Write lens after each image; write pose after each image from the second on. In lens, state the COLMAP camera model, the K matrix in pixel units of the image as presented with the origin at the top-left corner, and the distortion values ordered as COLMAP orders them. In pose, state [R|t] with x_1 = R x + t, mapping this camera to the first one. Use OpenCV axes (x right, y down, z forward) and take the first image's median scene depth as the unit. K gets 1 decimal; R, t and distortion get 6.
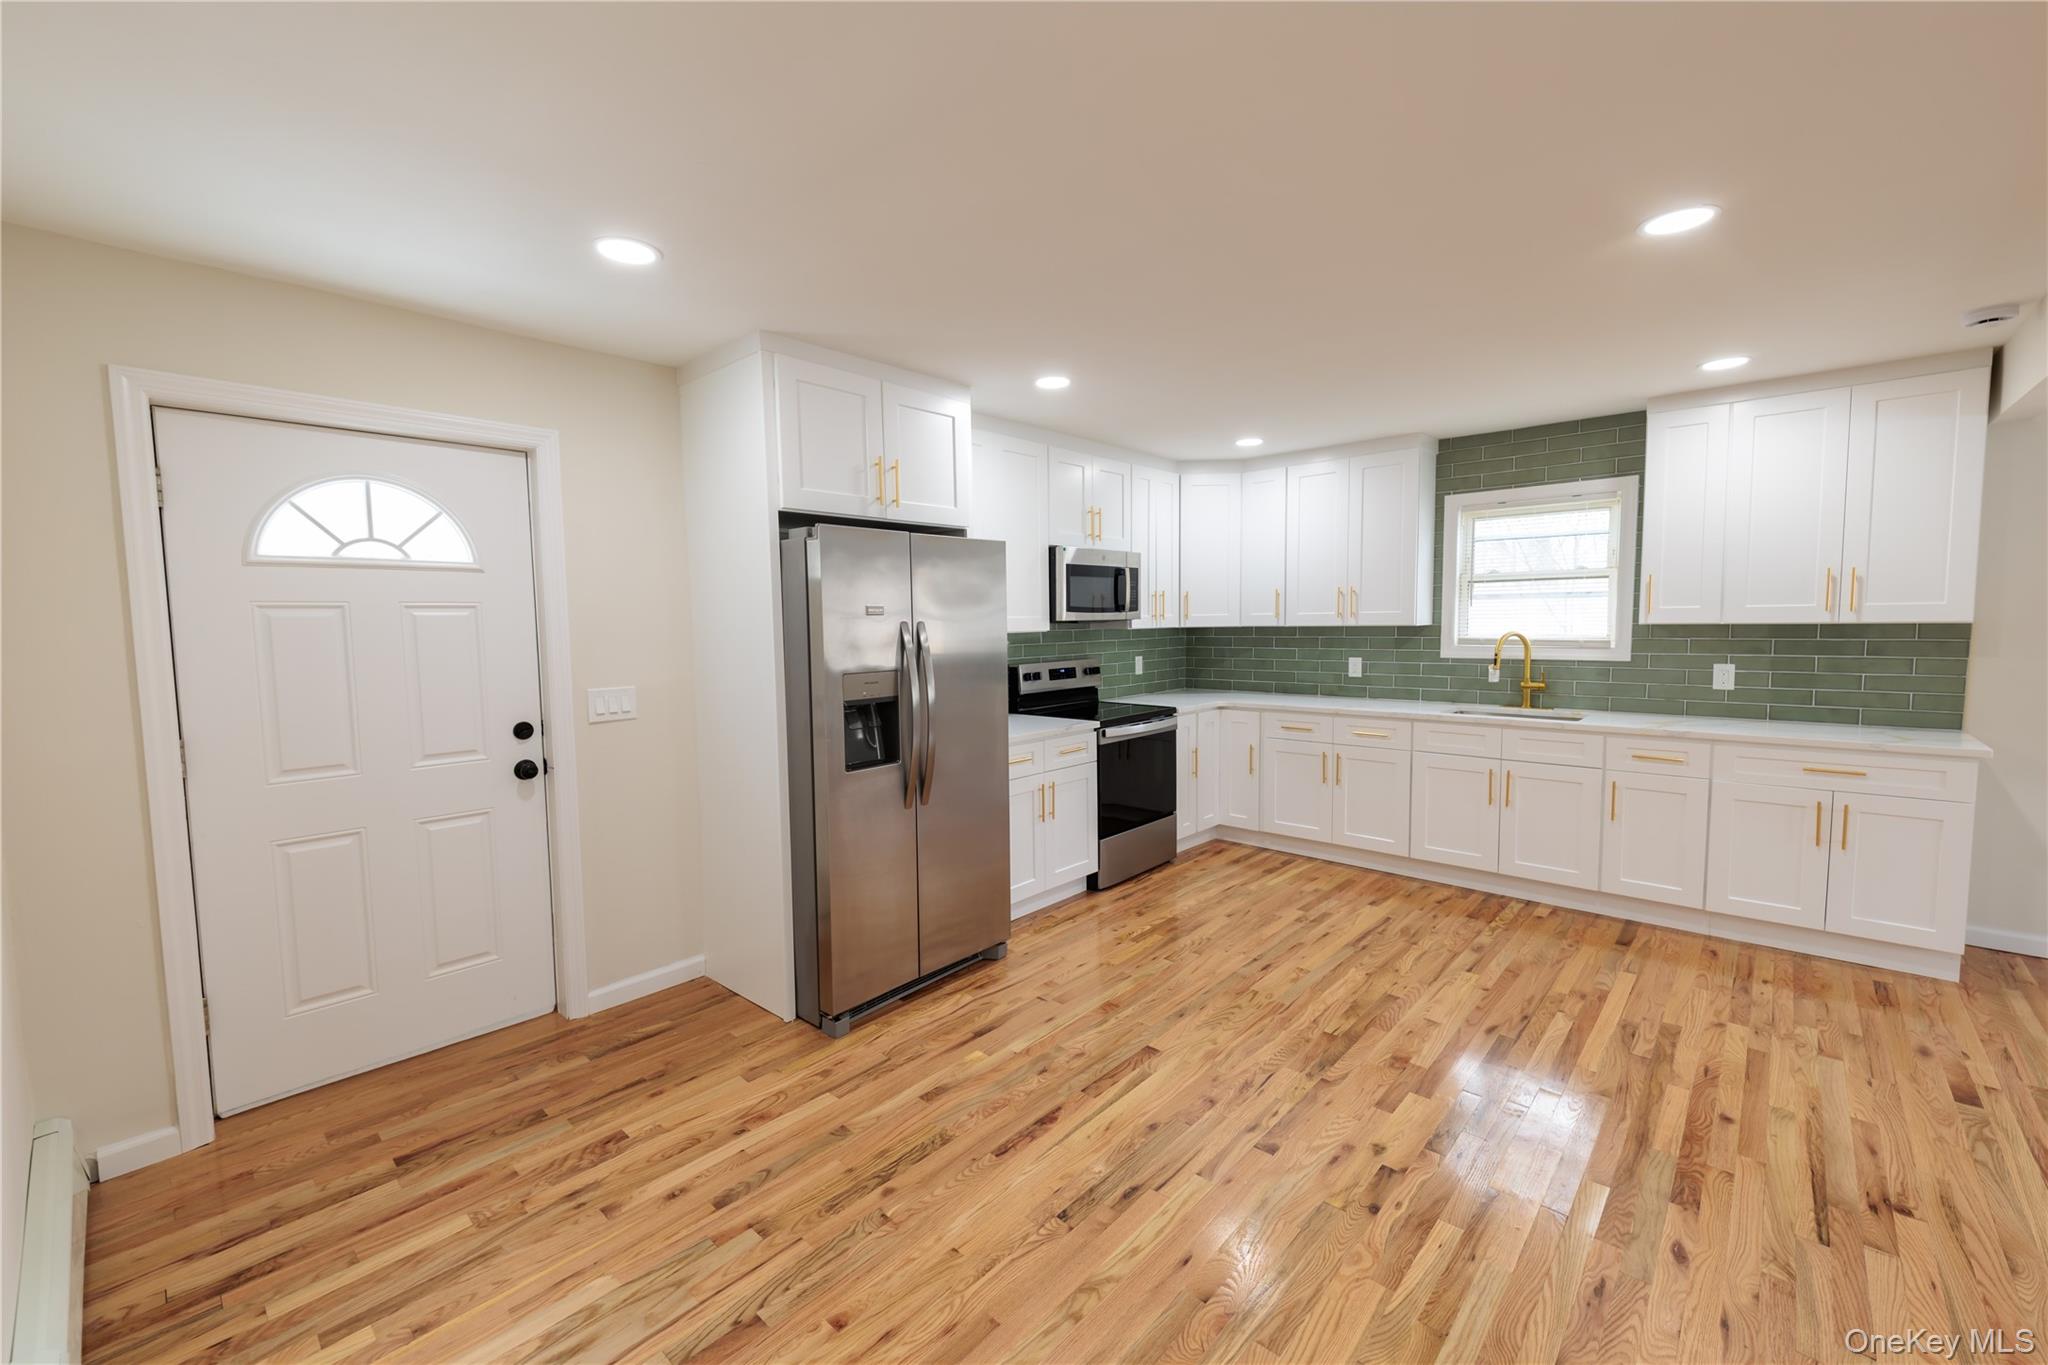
lens RADIAL K [[831.3, 0, 1028.7], [0, 831.3, 690.7], [0, 0, 1]] dist [-0.003508, -0.002259]
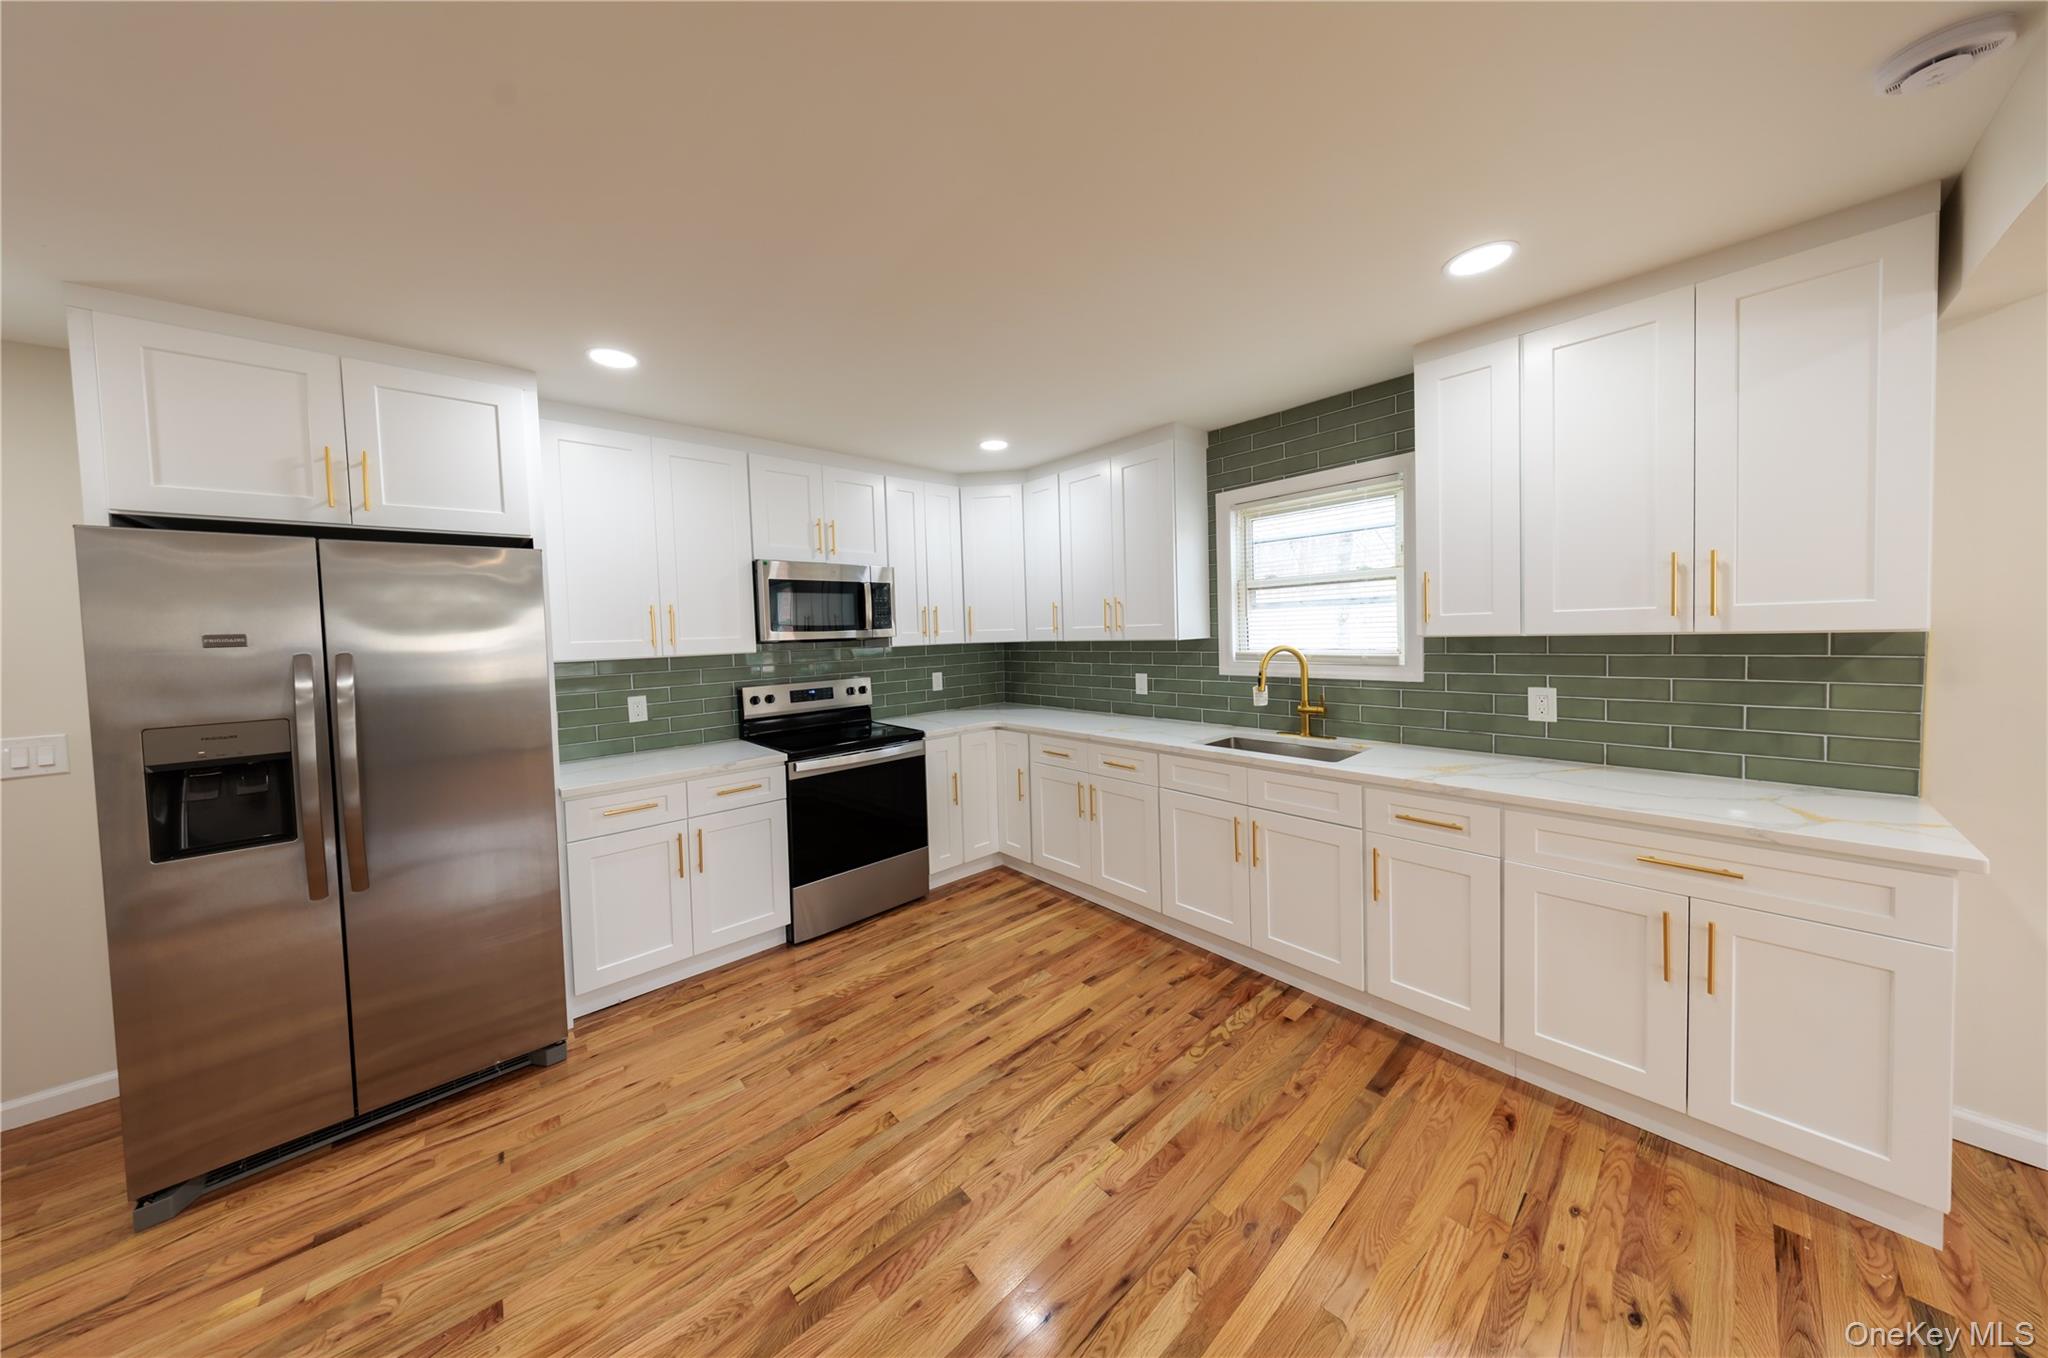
lens RADIAL K [[630.0, 0, 1005.9], [0, 630.0, 658.3], [0, 0, 1]] dist [0.000712, -0.000520]
pose [[0.993622, -0.010988, -0.112226, 0.427960], [0.006466, 0.999155, -0.040582, -0.039502], [0.112577, 0.039597, 0.992854, 0.380548]]
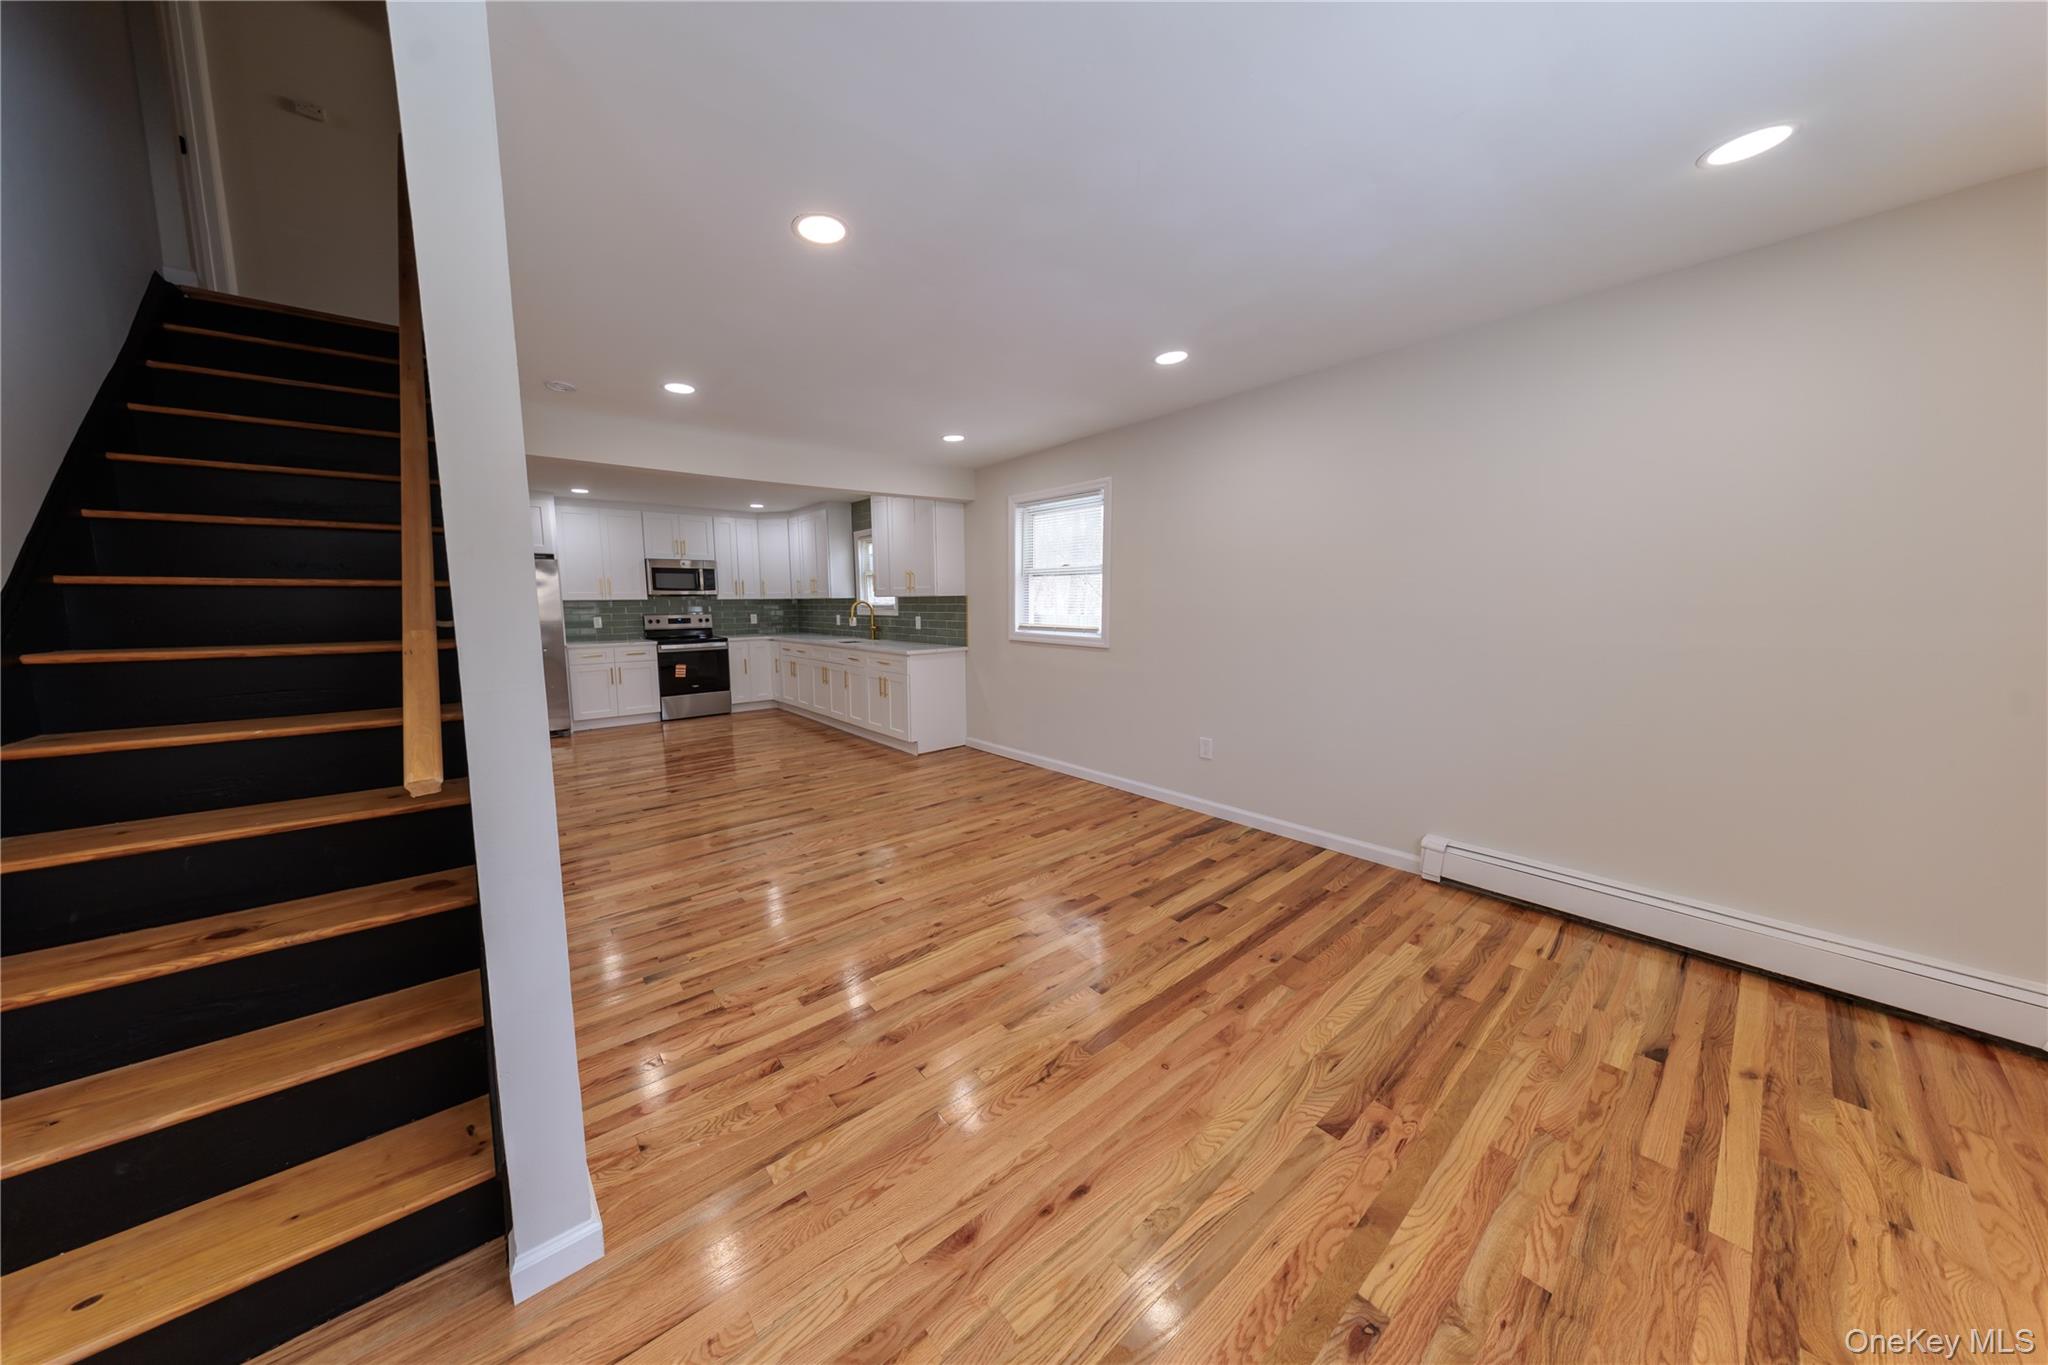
lens RADIAL K [[652.5, 0, 981.0], [0, 652.5, 671.3], [0, 0, 1]] dist [0.039128, -0.000101]
pose [[0.987982, 0.019151, -0.153378, 1.280566], [-0.015142, 0.999514, 0.027261, 0.060031], [0.153826, -0.024611, 0.987791, -0.615875]]
